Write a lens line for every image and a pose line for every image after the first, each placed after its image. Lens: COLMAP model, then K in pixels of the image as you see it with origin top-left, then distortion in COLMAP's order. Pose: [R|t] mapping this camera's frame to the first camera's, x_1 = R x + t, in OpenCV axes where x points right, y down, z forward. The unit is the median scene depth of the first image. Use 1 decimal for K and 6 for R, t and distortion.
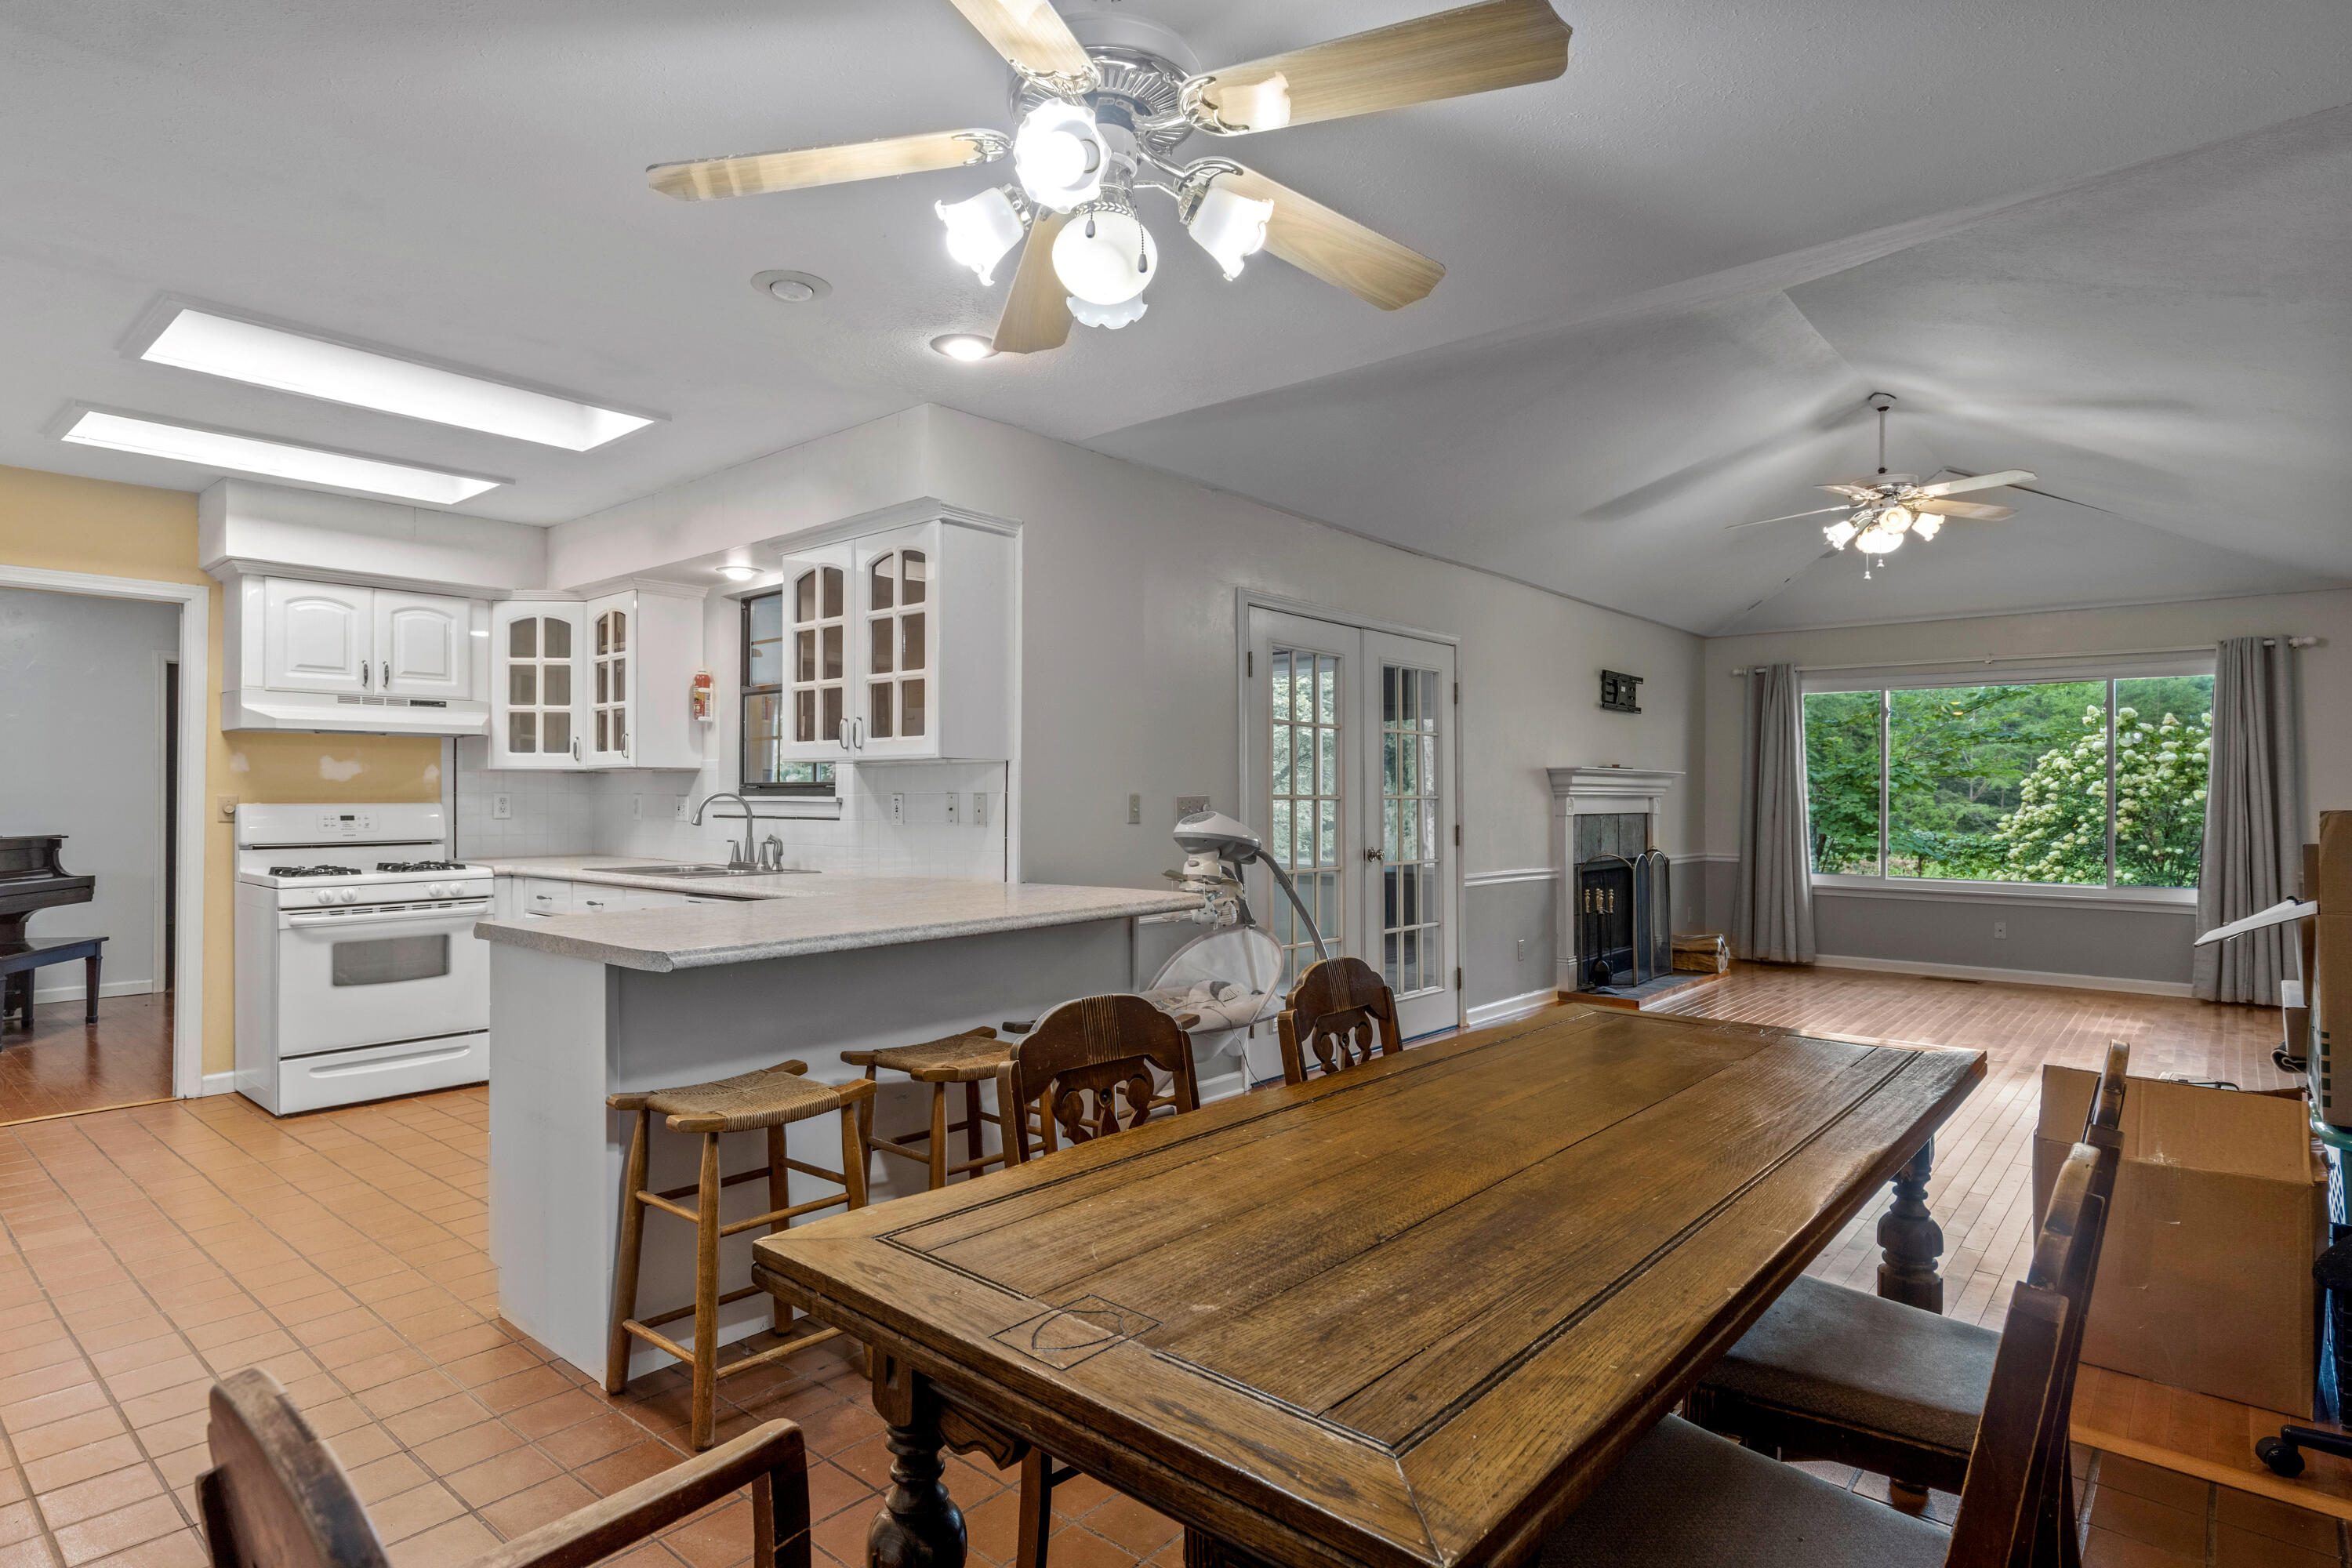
lens RADIAL K [[1245.0, 0, 1175.9], [0, 1245.0, 774.2], [0, 0, 1]] dist [0.002123, 0.000894]
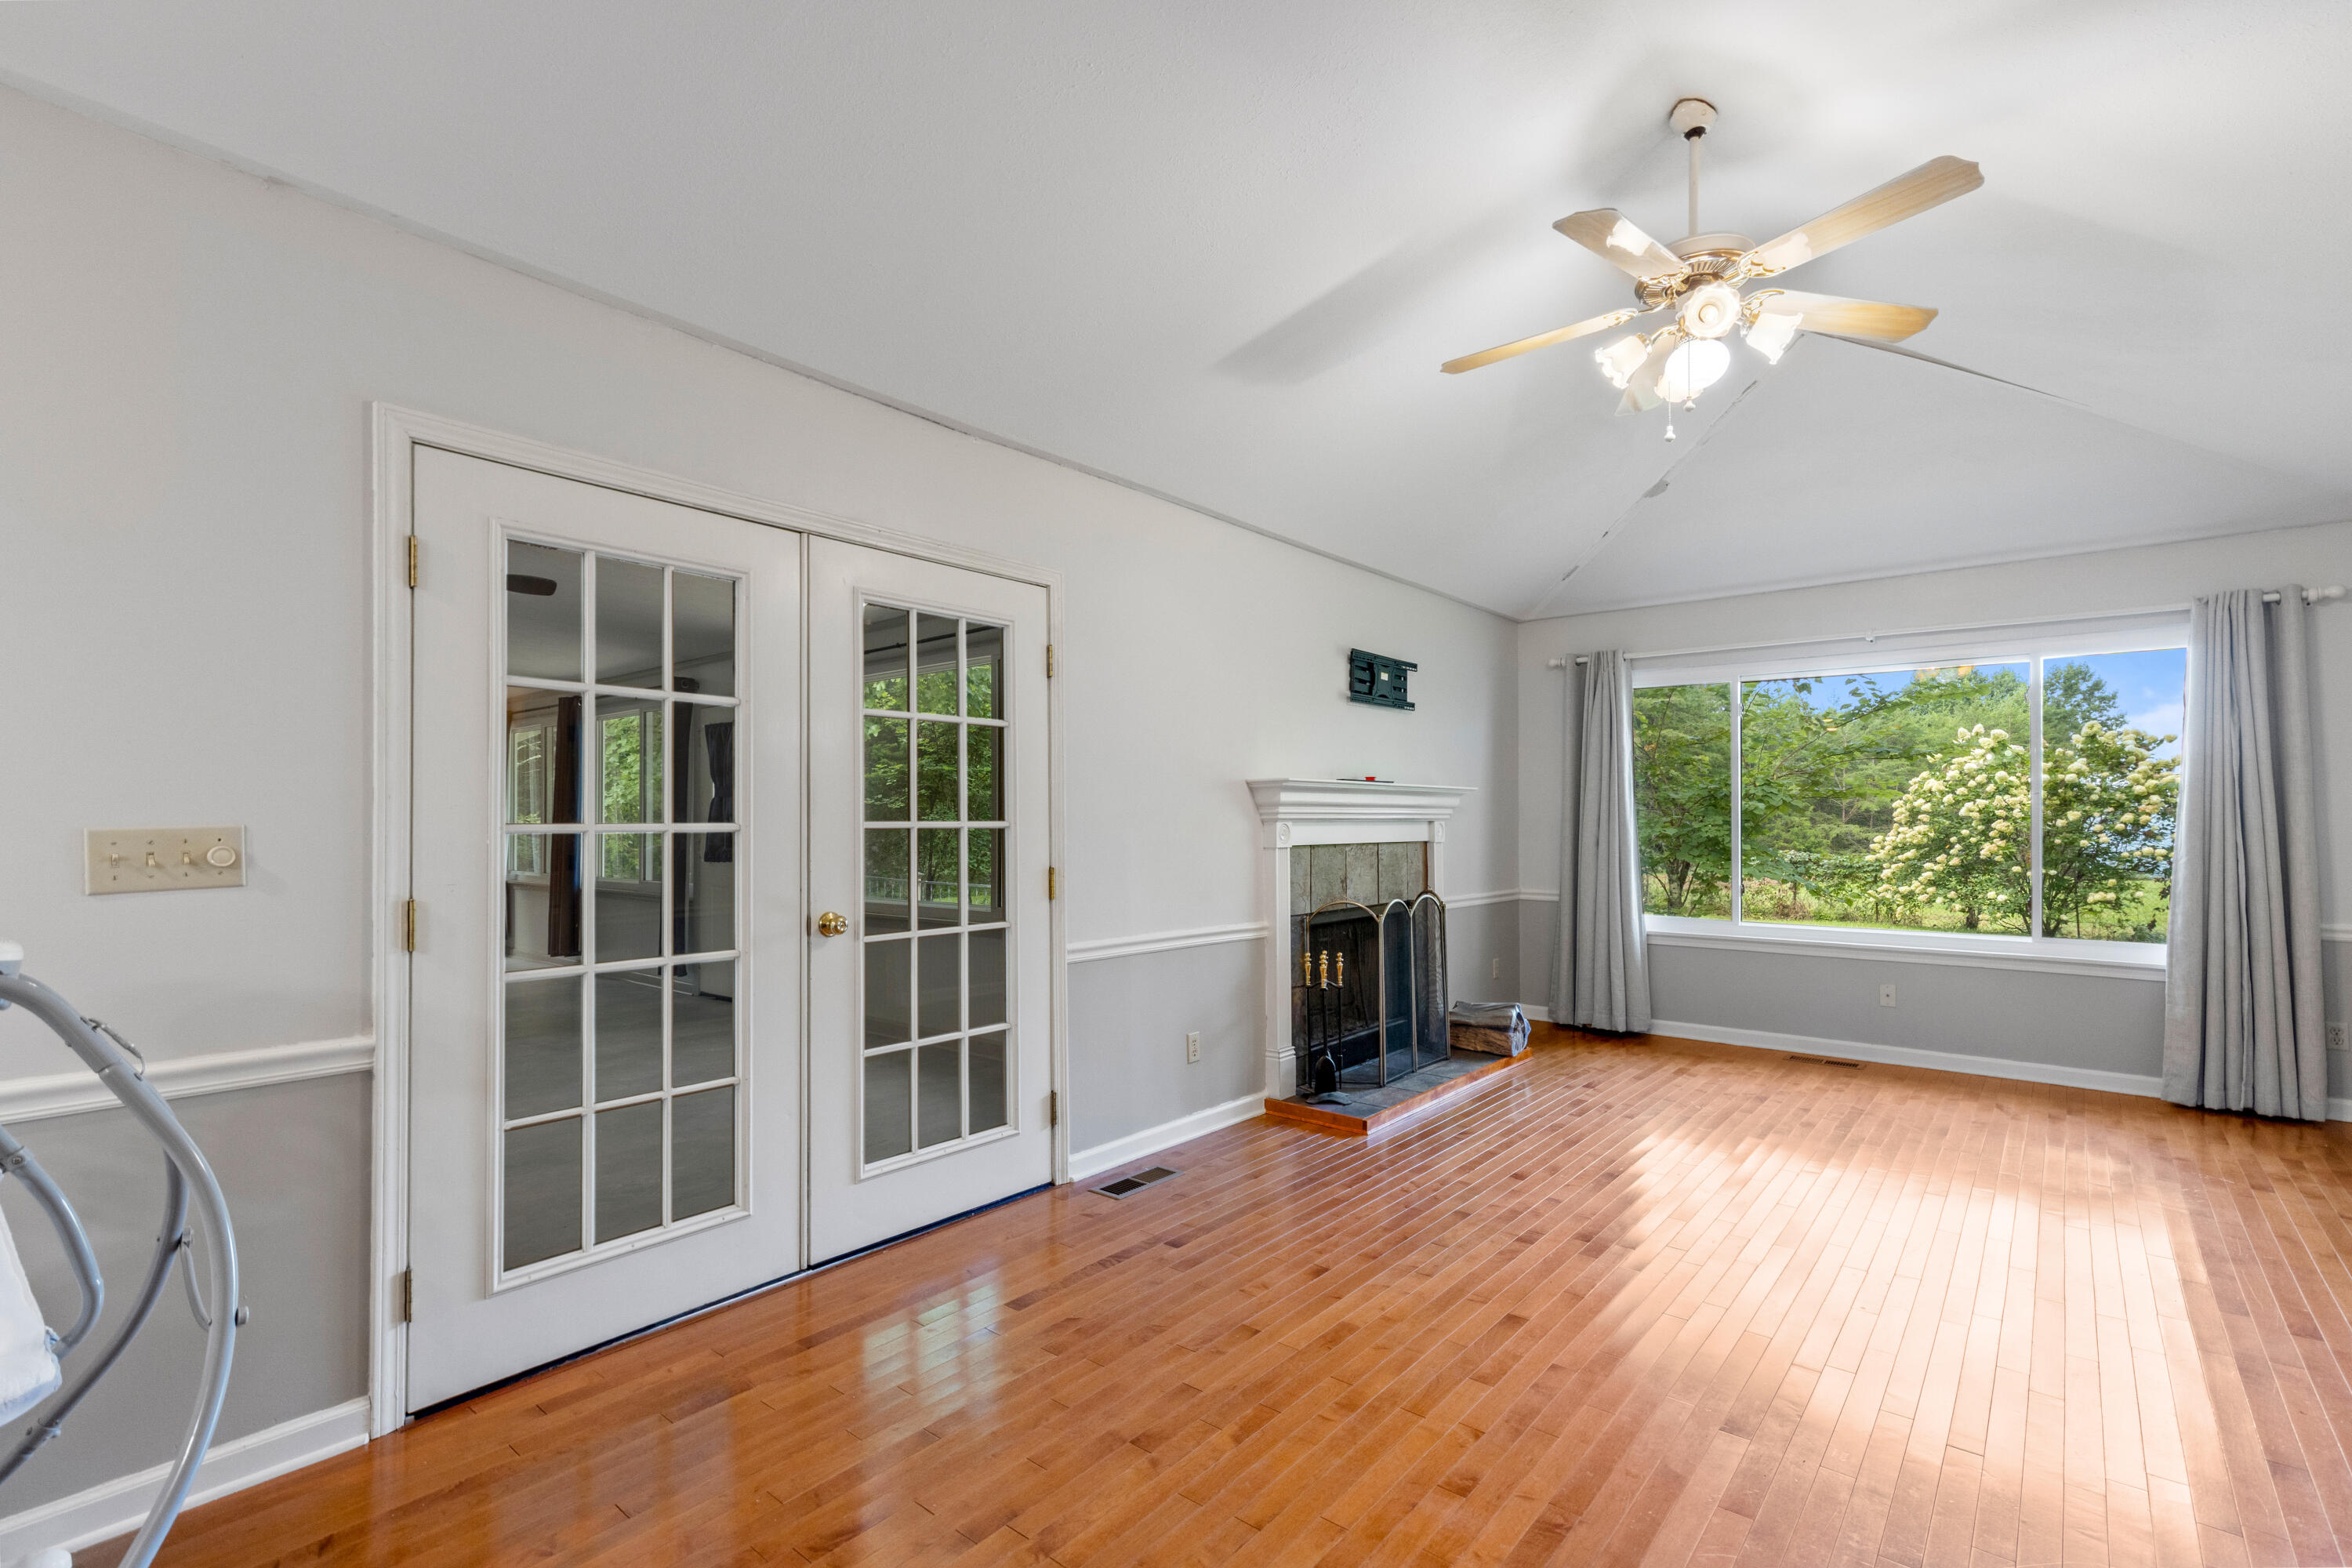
lens RADIAL K [[1088.0, 0, 1174.4], [0, 1088.0, 796.8], [0, 0, 1]] dist [0.014801, -0.000332]
pose [[0.999803, -0.003917, 0.019445, 0.120989], [0.004002, 0.999983, -0.004327, 0.003420], [-0.019427, 0.004404, 0.999802, 0.191911]]
